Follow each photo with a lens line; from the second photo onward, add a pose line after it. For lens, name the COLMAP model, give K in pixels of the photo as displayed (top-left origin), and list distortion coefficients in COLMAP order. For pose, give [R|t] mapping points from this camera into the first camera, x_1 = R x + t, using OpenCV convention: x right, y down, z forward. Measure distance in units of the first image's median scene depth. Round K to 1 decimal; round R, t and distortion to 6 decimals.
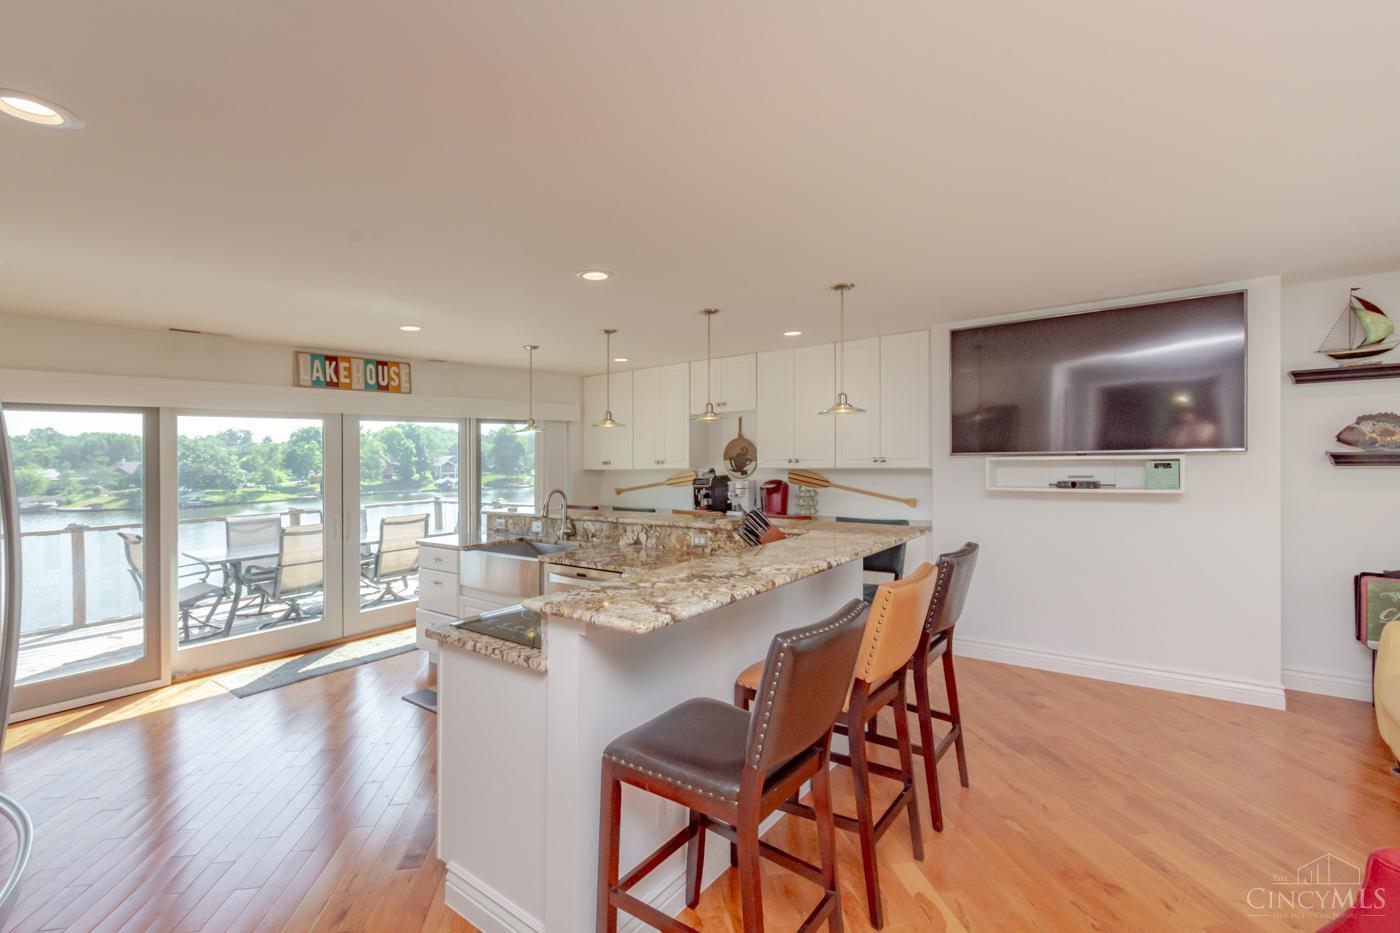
lens RADIAL K [[628.0, 0, 698.7], [0, 628.0, 456.3], [0, 0, 1]] dist [-0.001374, -0.001183]
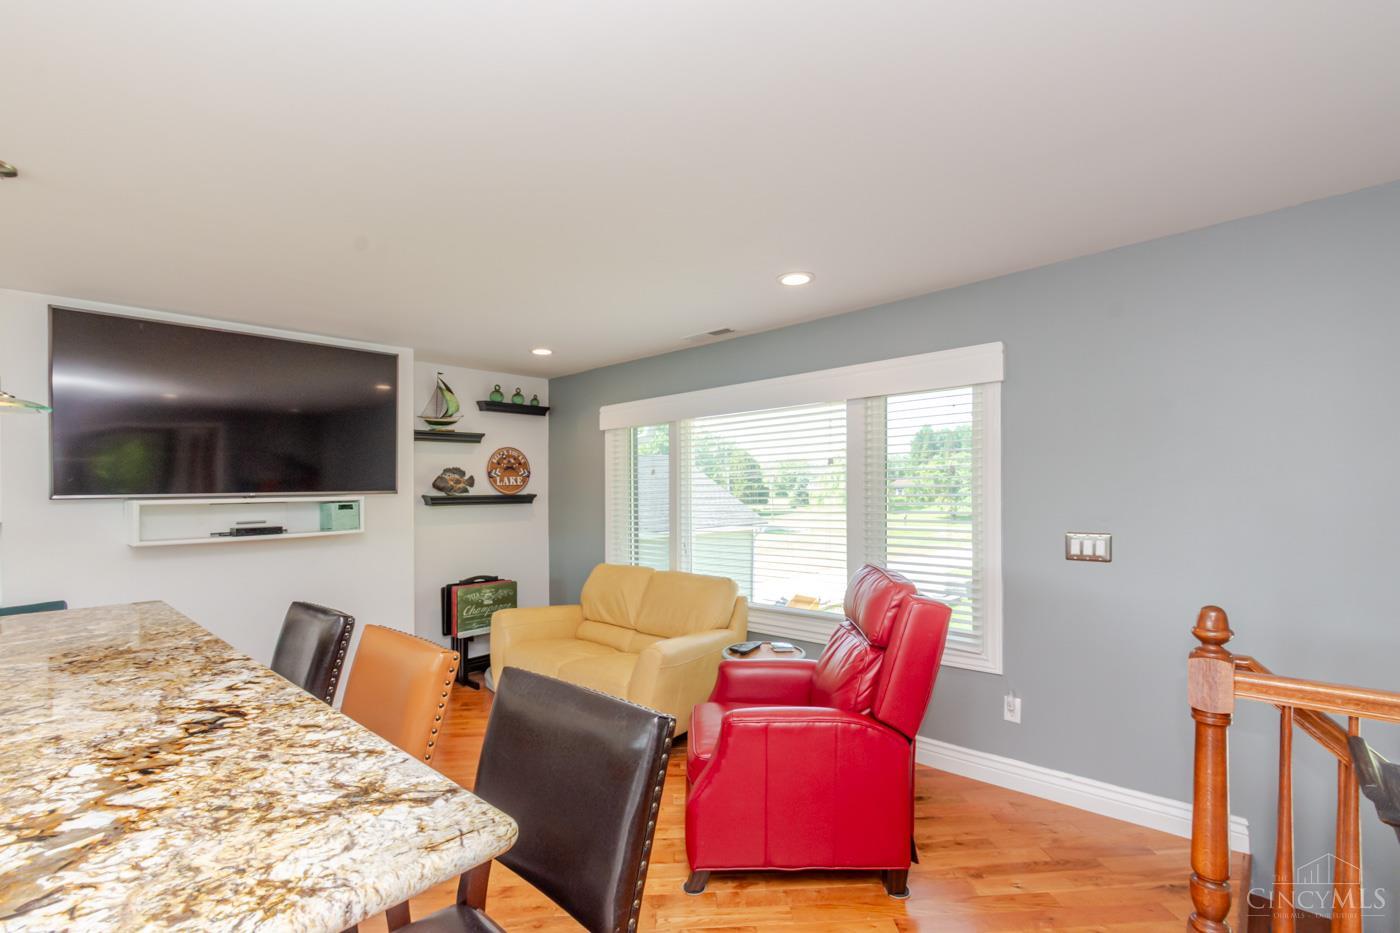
lens RADIAL K [[628.0, 0, 696.0], [0, 628.0, 497.7], [0, 0, 1]] dist [-0.001374, -0.001183]
pose [[0.068749, 0.002802, 0.997630, -0.180731], [0.007076, 0.999970, -0.003296, 0.004818], [-0.997609, 0.007285, 0.068727, 0.263102]]
